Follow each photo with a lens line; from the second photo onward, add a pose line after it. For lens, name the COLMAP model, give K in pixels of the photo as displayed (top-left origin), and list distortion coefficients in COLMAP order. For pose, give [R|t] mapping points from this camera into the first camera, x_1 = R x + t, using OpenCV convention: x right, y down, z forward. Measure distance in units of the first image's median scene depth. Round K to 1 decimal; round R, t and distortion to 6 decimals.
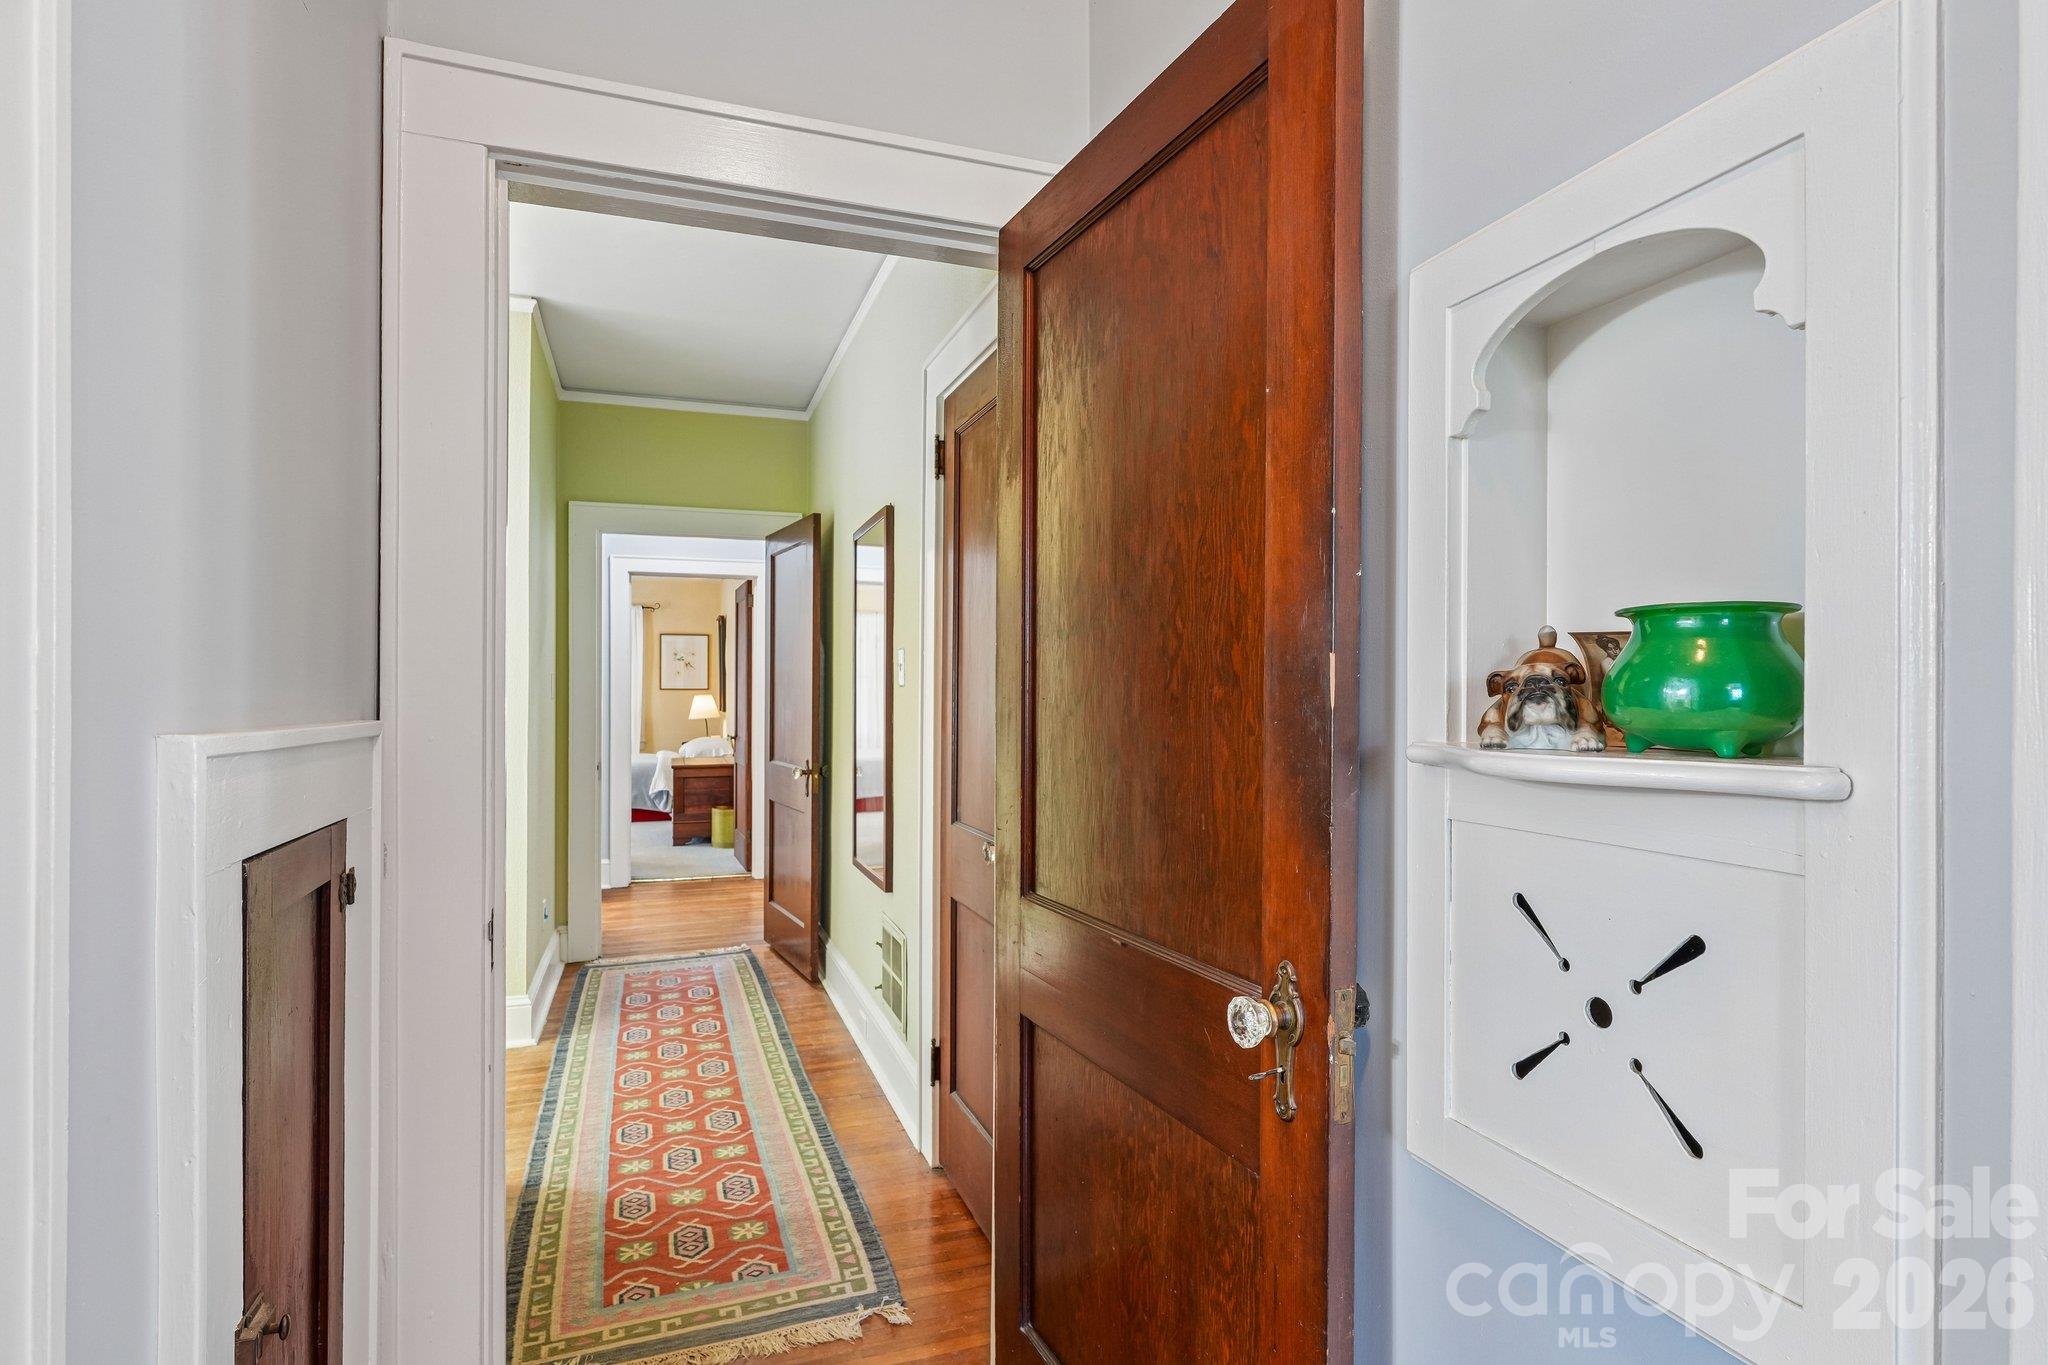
lens RADIAL K [[1006.7, 0, 1025.9], [0, 1006.7, 685.2], [0, 0, 1]] dist [0.003025, -0.001447]
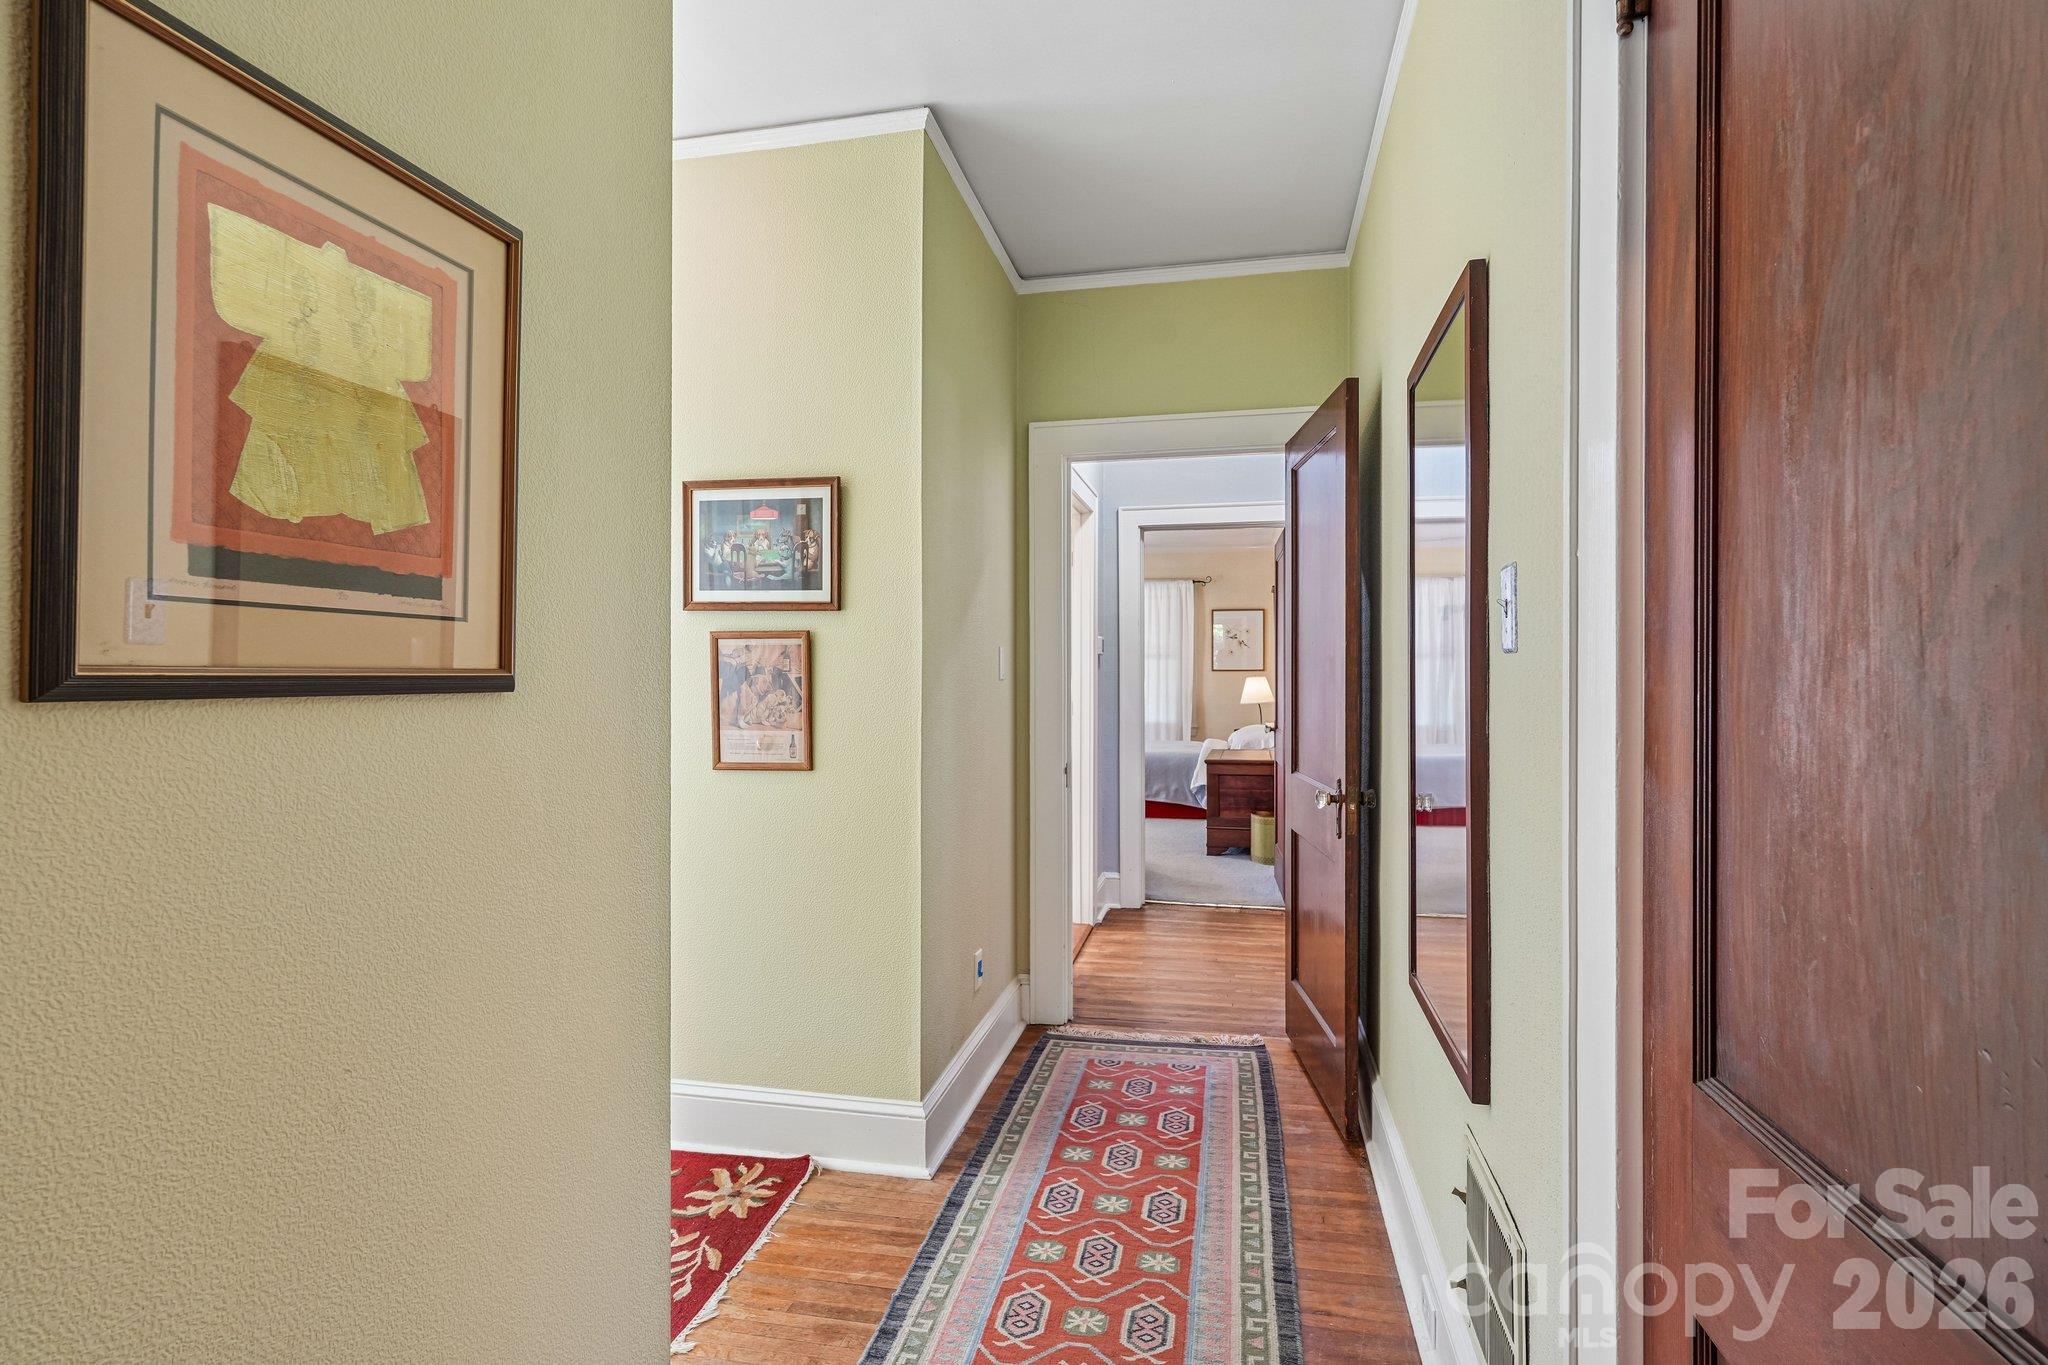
lens RADIAL K [[1006.7, 0, 1029.8], [0, 1006.7, 664.4], [0, 0, 1]] dist [0.003025, -0.001447]
pose [[0.847623, -0.005667, -0.530568, -0.047307], [0.003881, 0.999982, -0.004481, 0.005236], [0.530584, 0.001739, 0.847630, 0.362250]]
